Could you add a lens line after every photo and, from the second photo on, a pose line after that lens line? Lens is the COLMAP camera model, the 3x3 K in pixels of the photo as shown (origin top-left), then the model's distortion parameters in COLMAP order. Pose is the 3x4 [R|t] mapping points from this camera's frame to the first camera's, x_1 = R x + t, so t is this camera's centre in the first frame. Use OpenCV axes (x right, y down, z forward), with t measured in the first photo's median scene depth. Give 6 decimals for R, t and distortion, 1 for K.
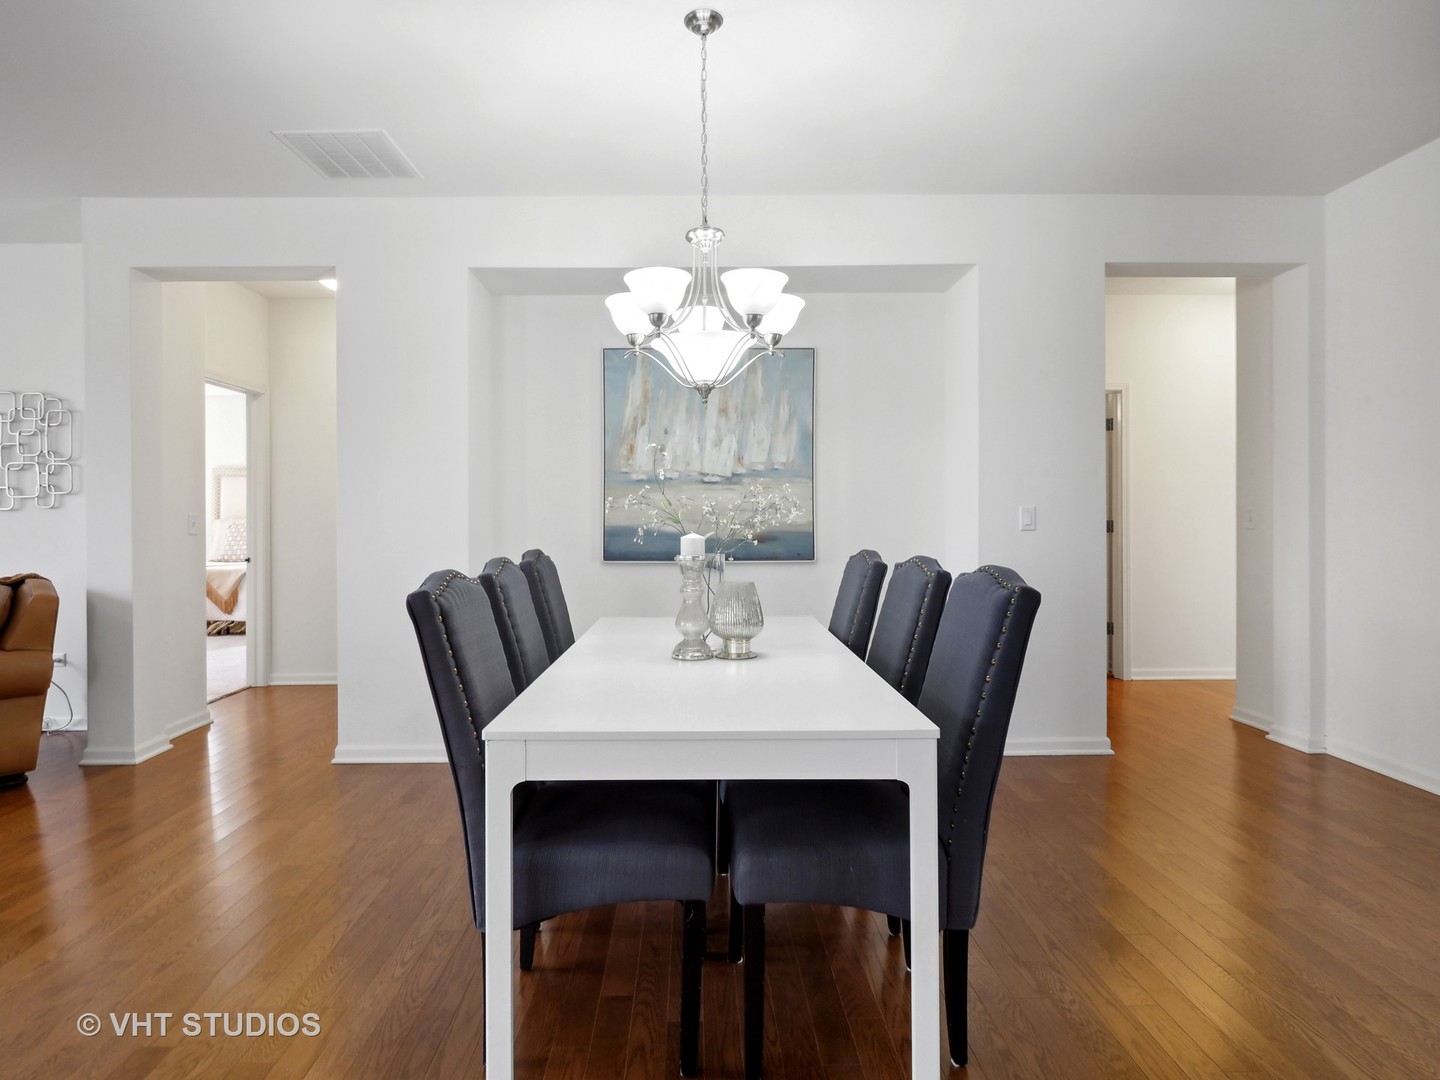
lens RADIAL K [[768.6, 0, 713.4], [0, 768.6, 530.7], [0, 0, 1]] dist [-0.007965, -0.000727]
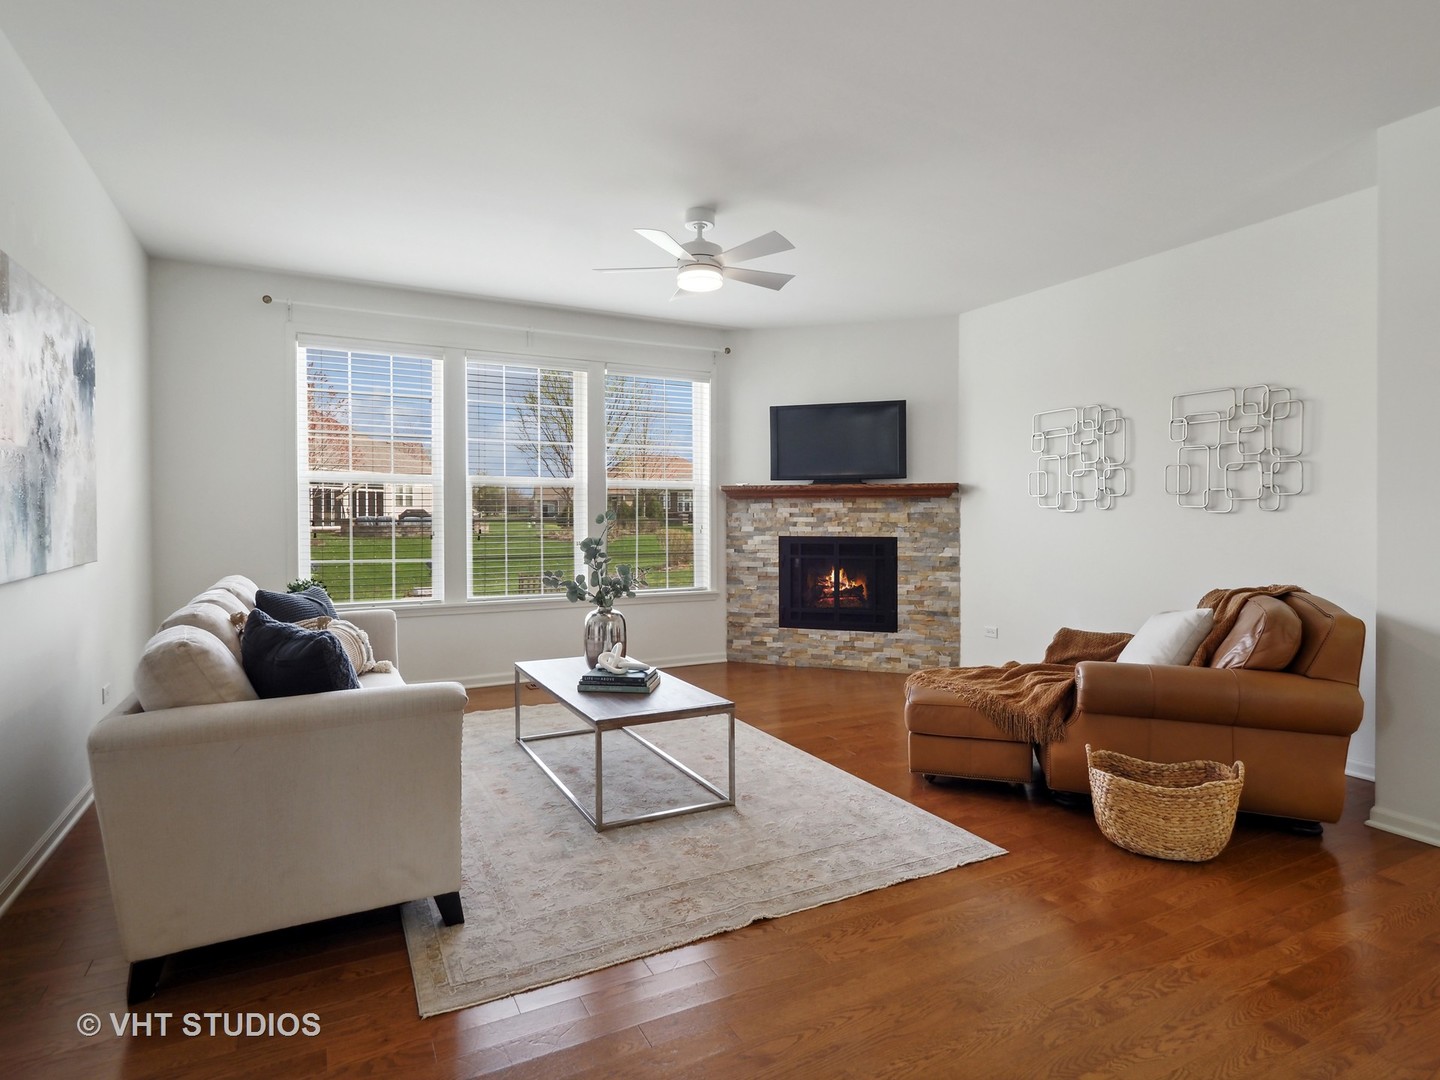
lens RADIAL K [[768.6, 0, 717.8], [0, 768.6, 535.4], [0, 0, 1]] dist [-0.007965, -0.000727]
pose [[0.464384, 0.019524, -0.885419, -0.374416], [-0.012723, 0.999801, 0.015373, -0.006345], [0.885543, 0.004126, 0.464540, 0.005377]]
